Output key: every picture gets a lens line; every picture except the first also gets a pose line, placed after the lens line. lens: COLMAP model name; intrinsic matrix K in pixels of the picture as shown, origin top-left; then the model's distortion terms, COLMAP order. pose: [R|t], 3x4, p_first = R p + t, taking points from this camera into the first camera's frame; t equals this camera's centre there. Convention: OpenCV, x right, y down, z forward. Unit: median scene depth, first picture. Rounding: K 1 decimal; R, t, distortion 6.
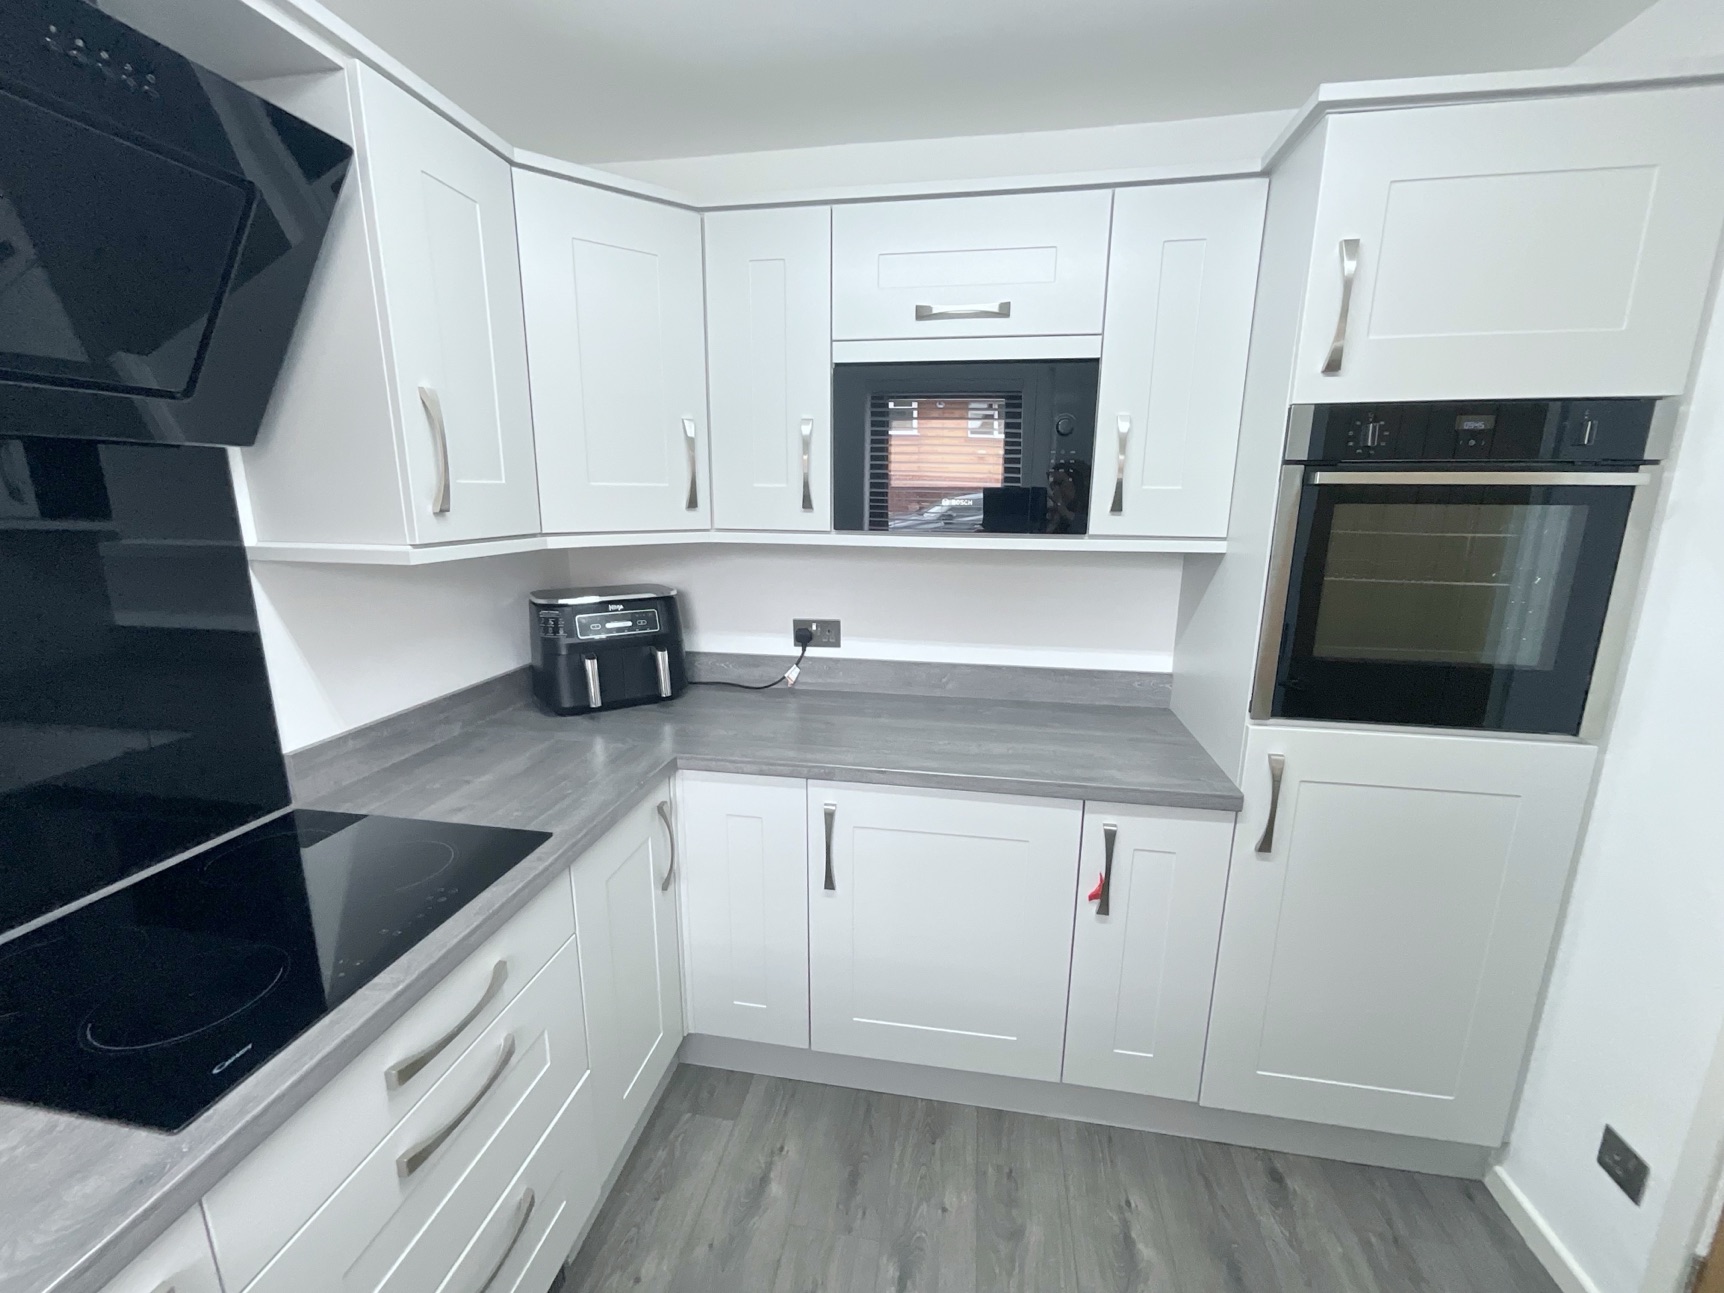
lens RADIAL K [[697.8, 0, 861.9], [0, 697.8, 643.7], [0, 0, 1]] dist [-0.011439, 0.003293]
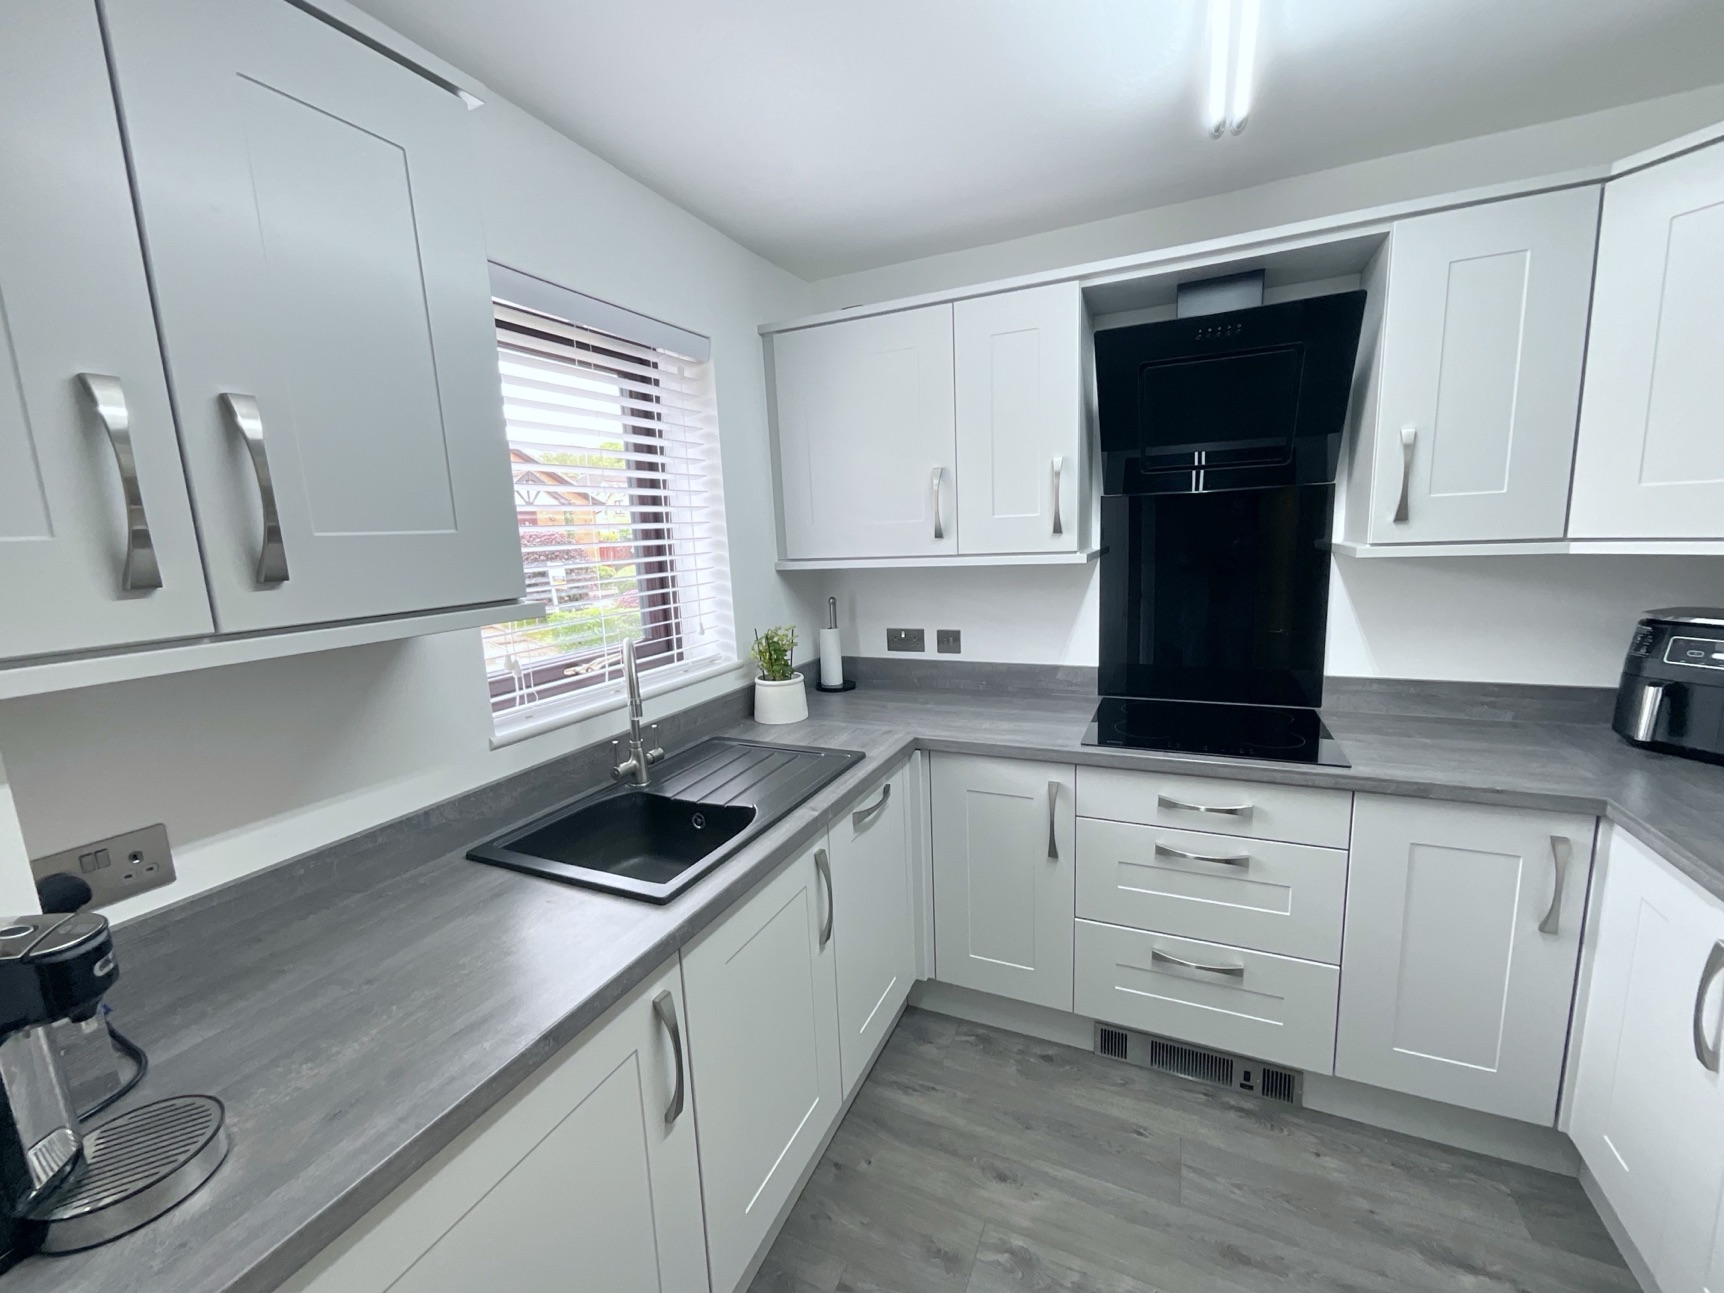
lens RADIAL K [[697.8, 0, 860.7], [0, 697.8, 644.7], [0, 0, 1]] dist [-0.011439, 0.003293]
pose [[-0.270019, 0.154478, -0.950382, 0.792728], [-0.162888, 0.965490, 0.203213, -0.048066], [0.948977, 0.209677, -0.235538, 0.303214]]
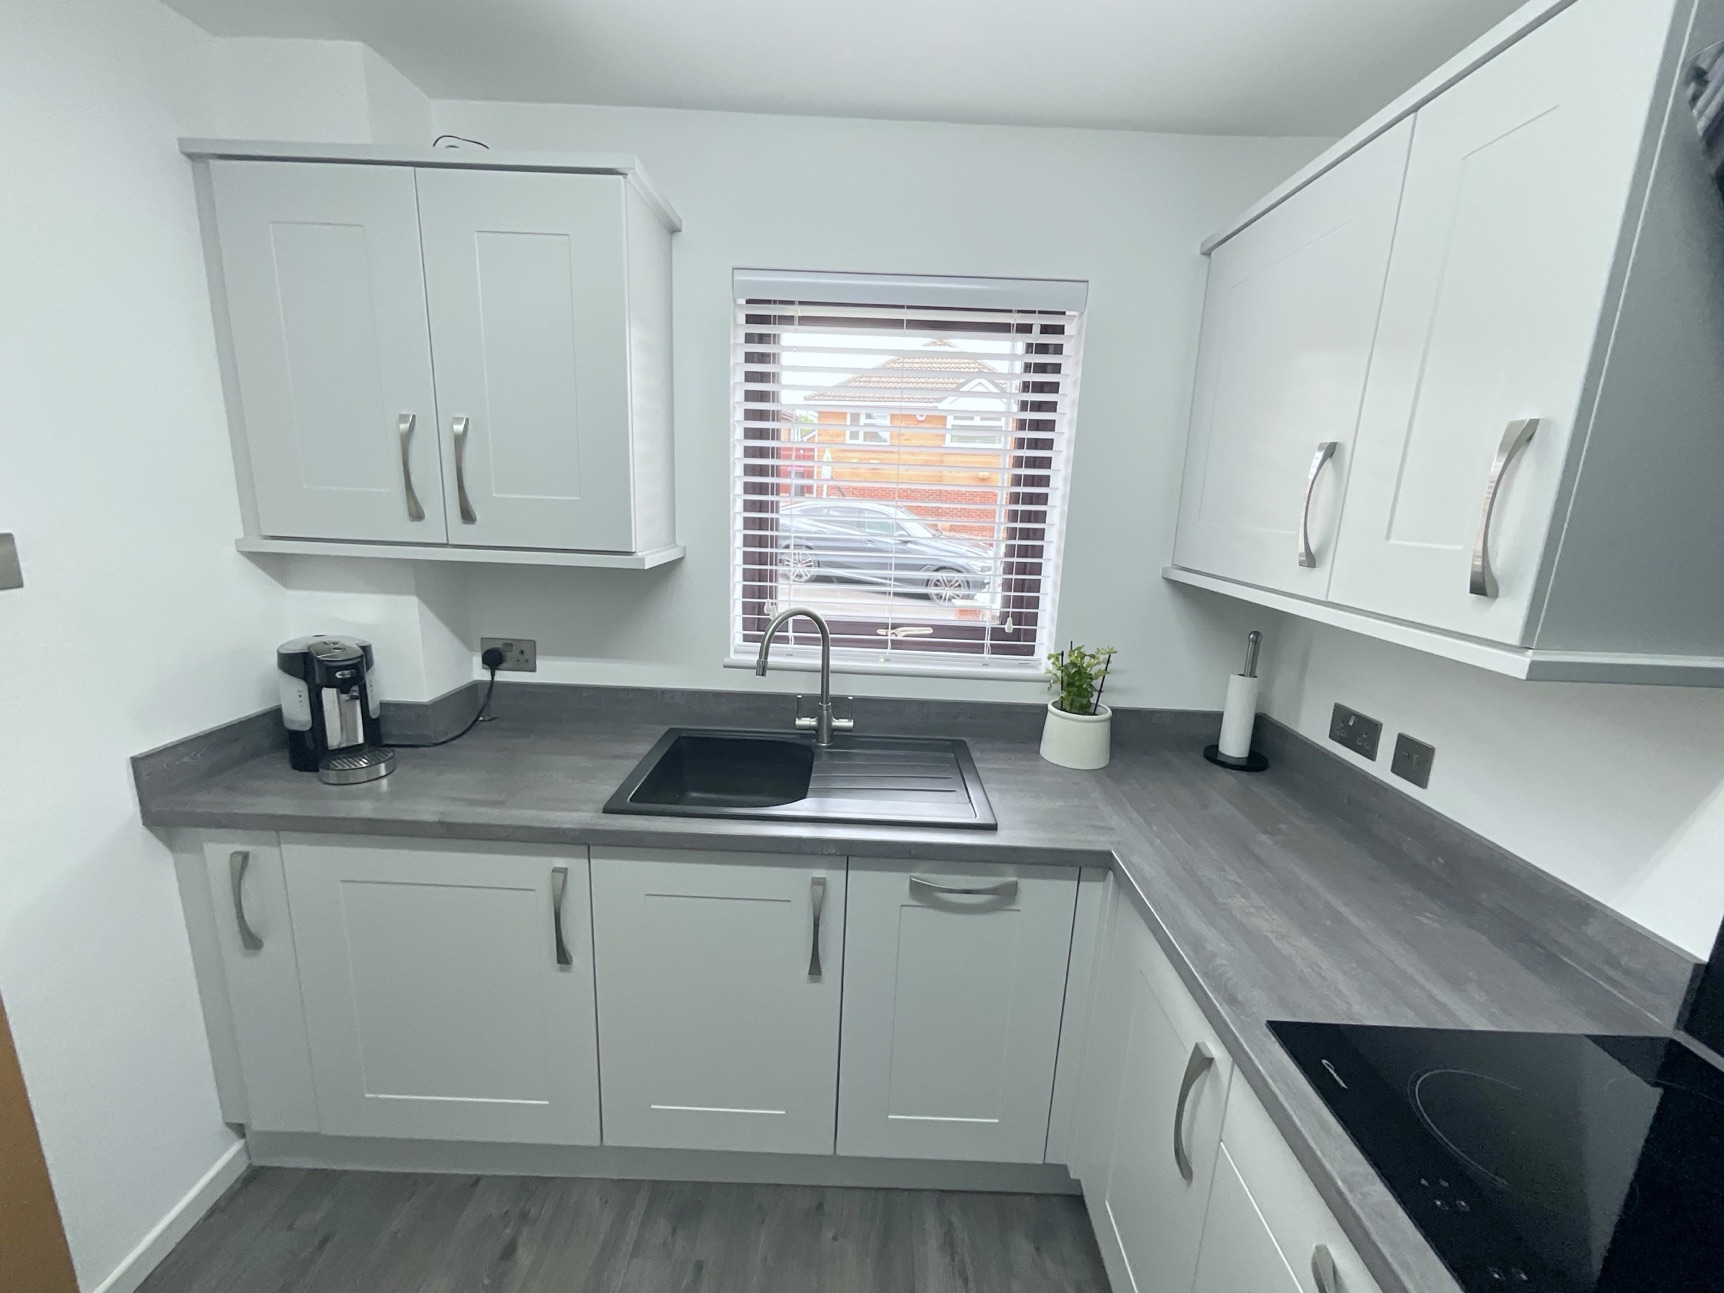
lens RADIAL K [[697.8, 0, 859.9], [0, 697.8, 643.6], [0, 0, 1]] dist [-0.011439, 0.003293]
pose [[-0.987584, -0.018574, -0.155987, 0.014190], [-0.081836, 0.908429, 0.409951, -0.198992], [0.134089, 0.417627, -0.898670, 0.755997]]
